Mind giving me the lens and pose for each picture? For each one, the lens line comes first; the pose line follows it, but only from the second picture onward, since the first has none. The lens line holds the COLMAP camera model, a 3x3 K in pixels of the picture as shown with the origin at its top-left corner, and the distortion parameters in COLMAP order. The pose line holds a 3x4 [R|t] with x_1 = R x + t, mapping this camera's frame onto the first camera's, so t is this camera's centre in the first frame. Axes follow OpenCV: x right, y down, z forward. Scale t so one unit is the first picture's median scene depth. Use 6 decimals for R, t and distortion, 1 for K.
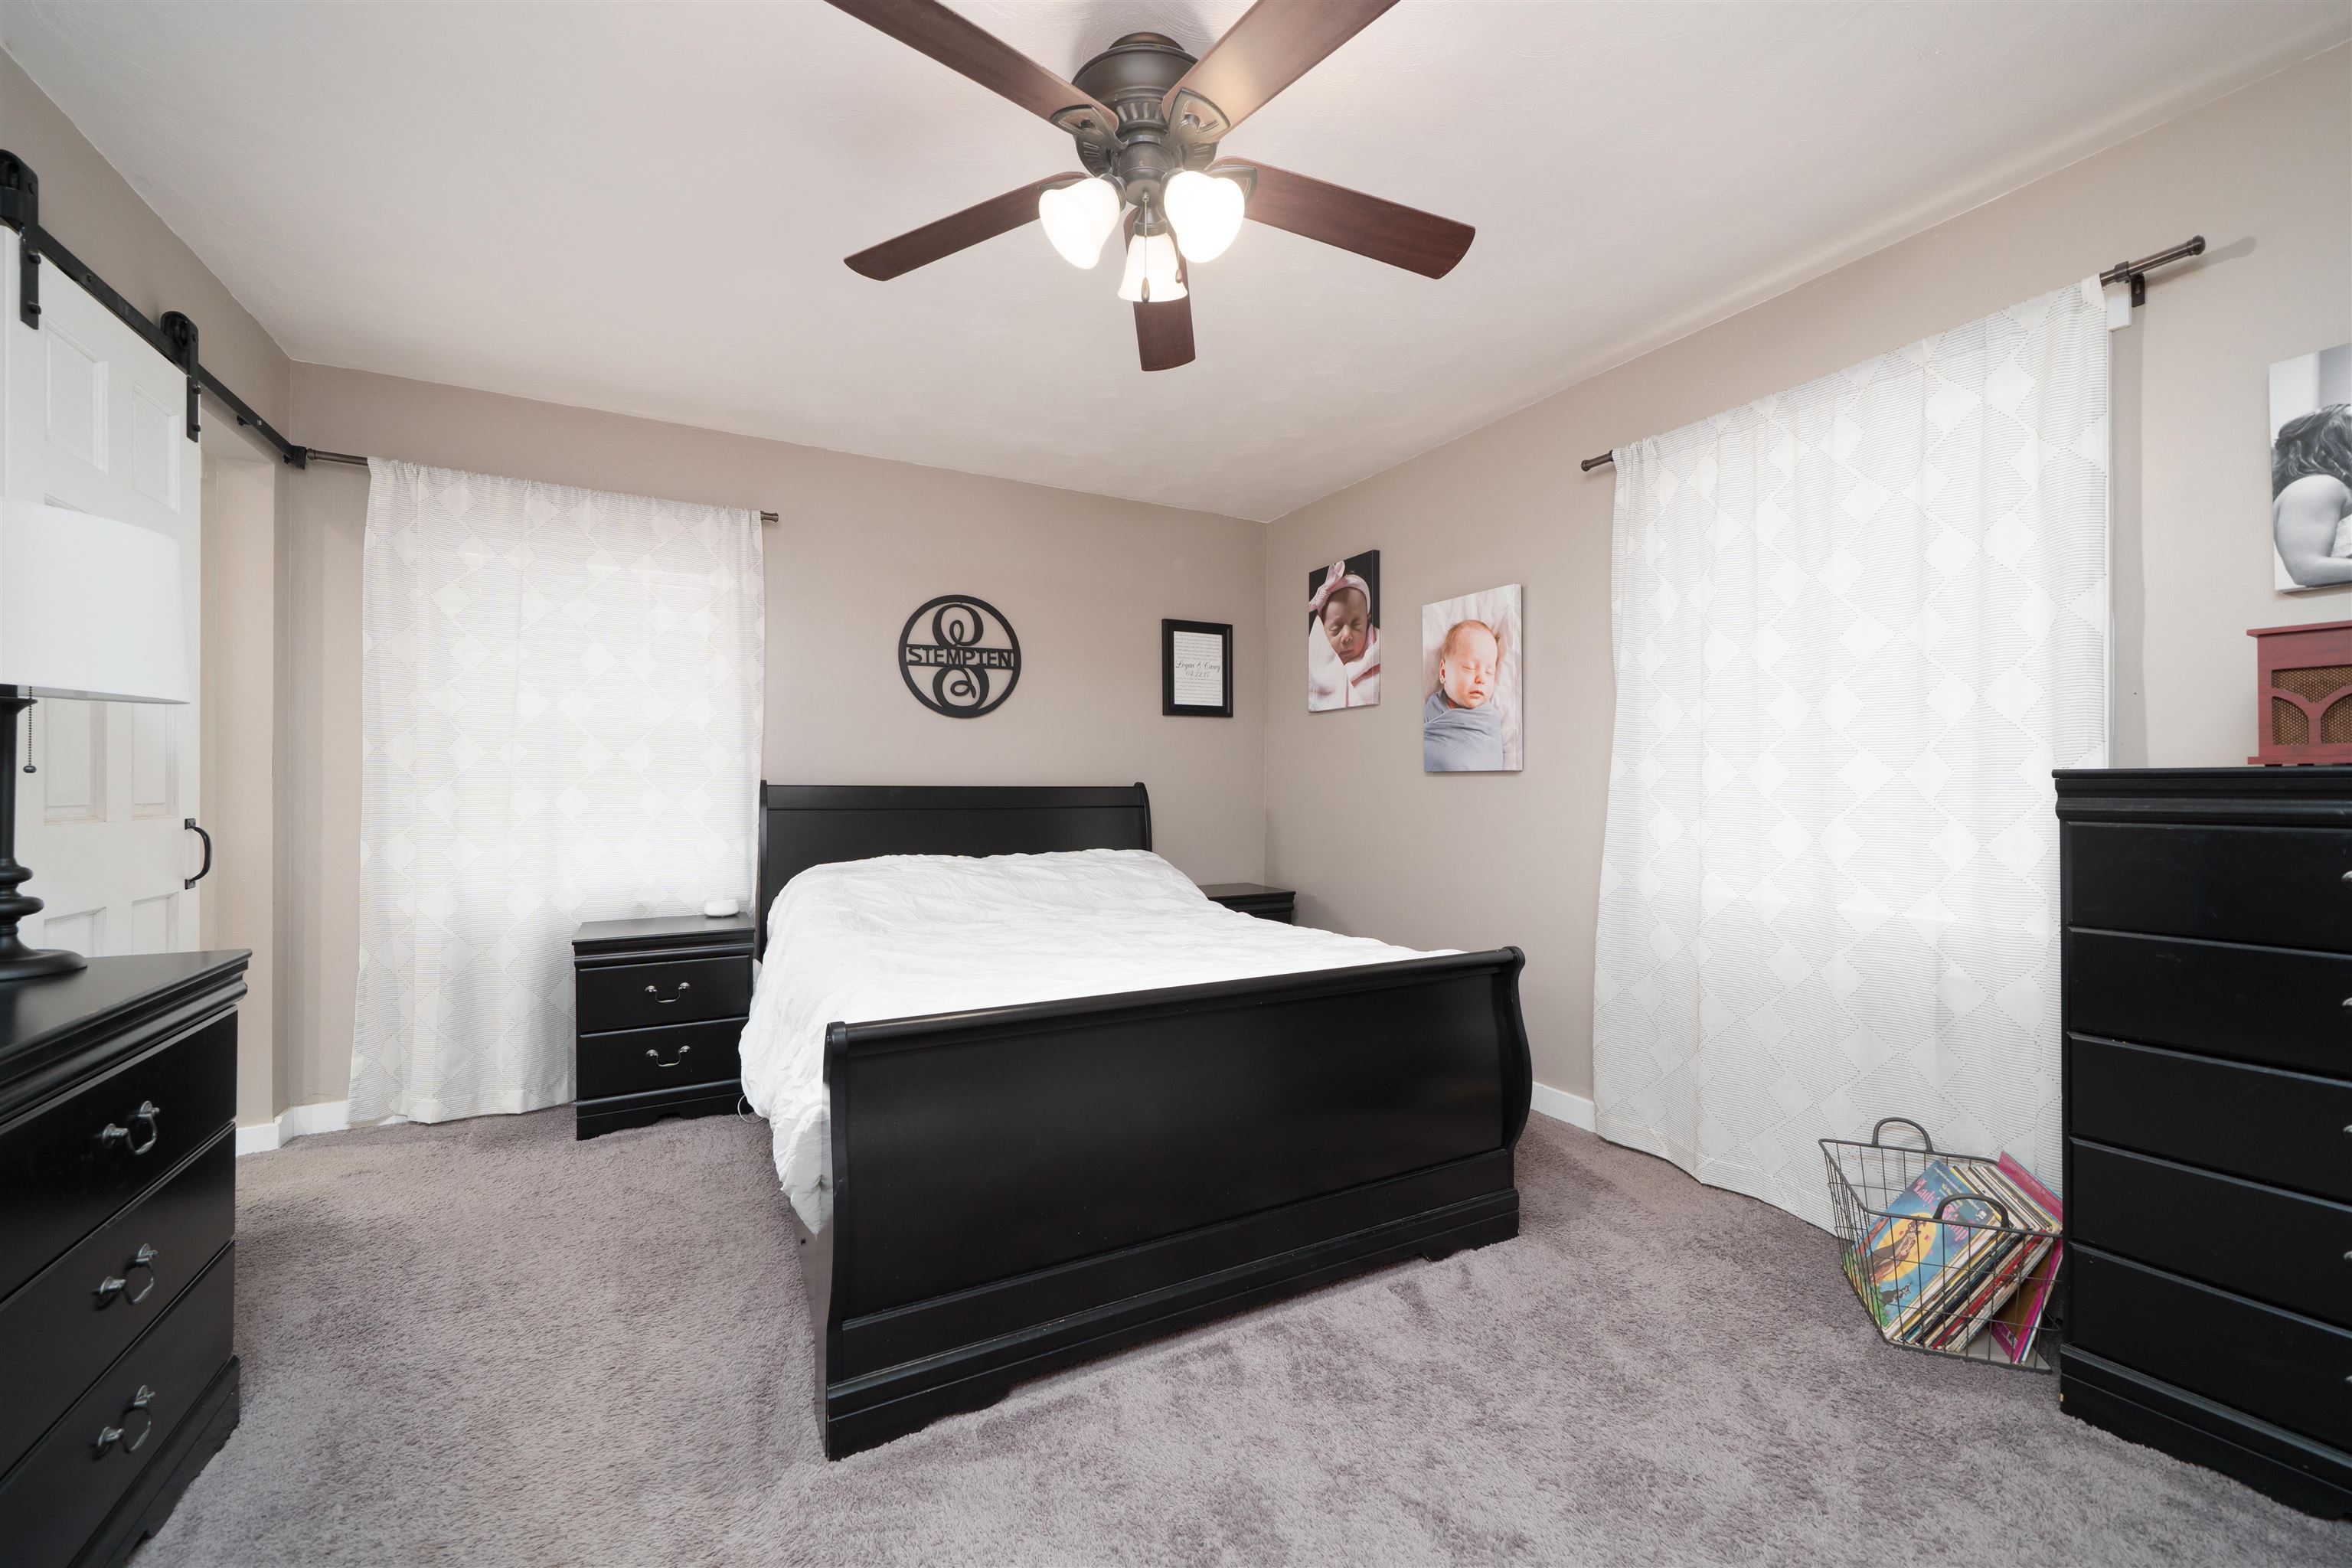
lens RADIAL K [[955.6, 0, 1175.1], [0, 955.6, 782.9], [0, 0, 1]] dist [-0.002244, -0.000127]
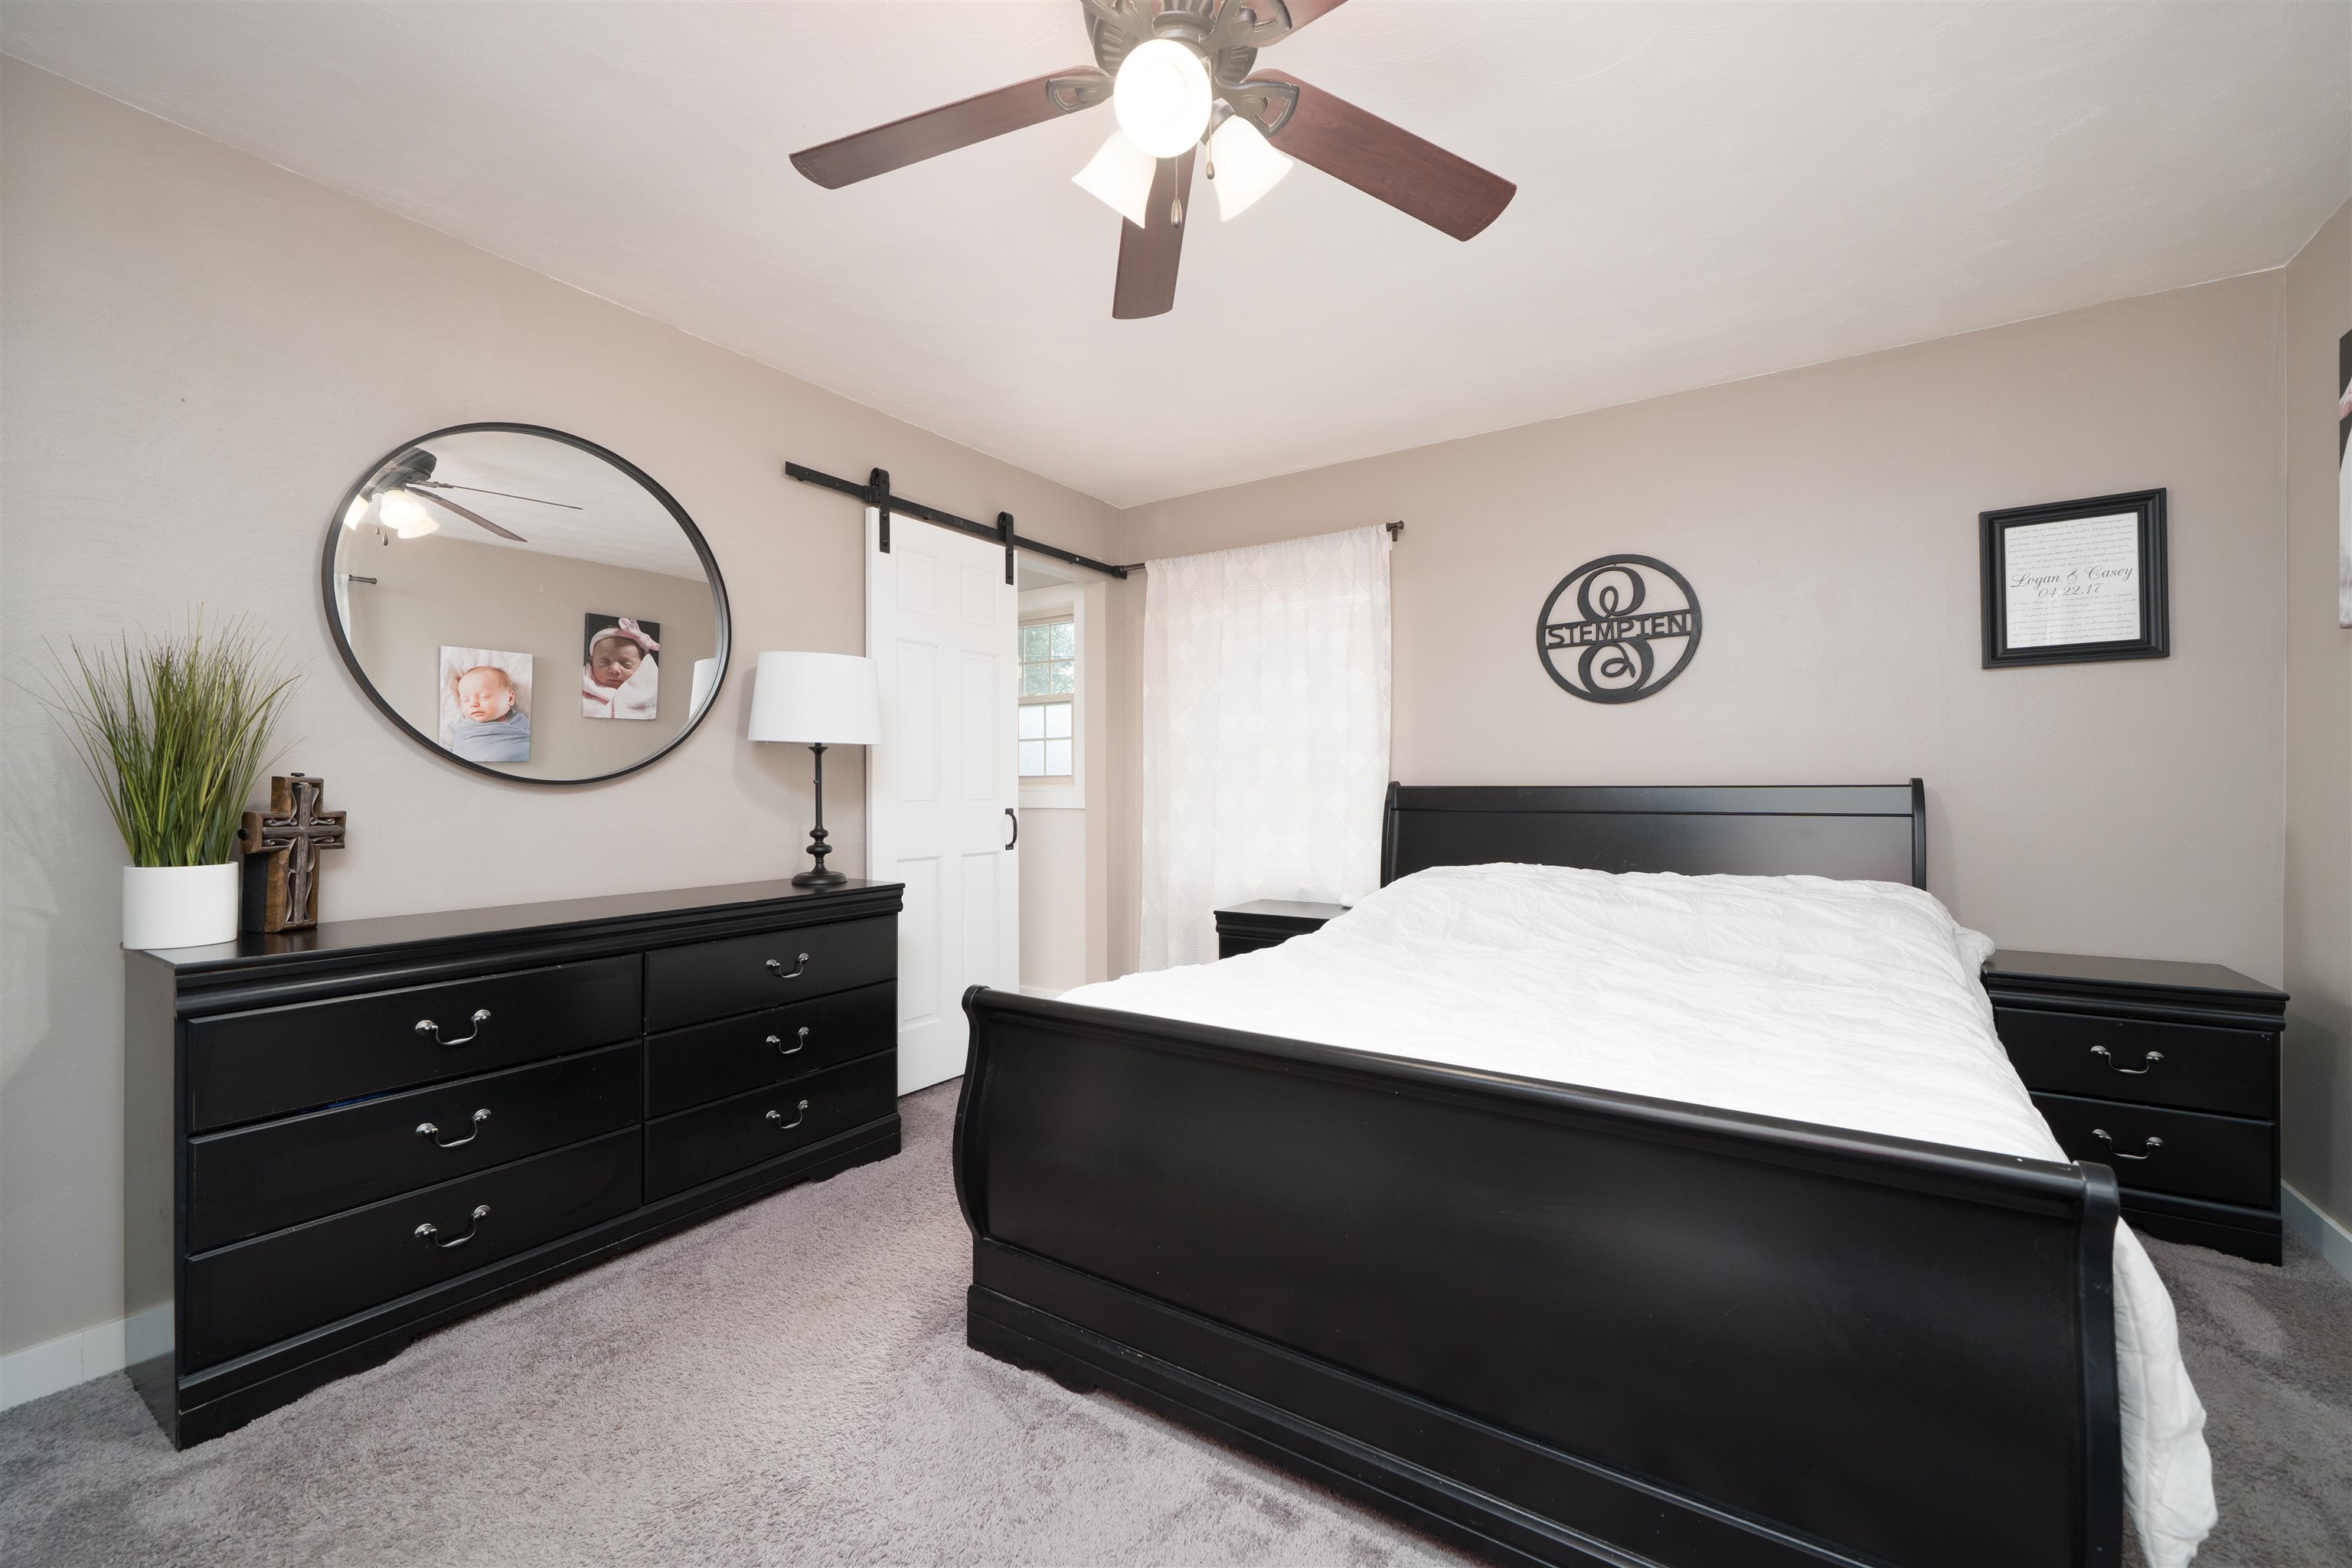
lens RADIAL K [[955.6, 0, 1168.4], [0, 955.6, 782.6], [0, 0, 1]] dist [-0.002244, -0.000127]
pose [[0.441663, -0.009399, -0.897132, 0.351295], [0.007812, 0.999948, -0.006630, 0.003056], [0.897147, -0.004080, 0.441713, 0.290559]]
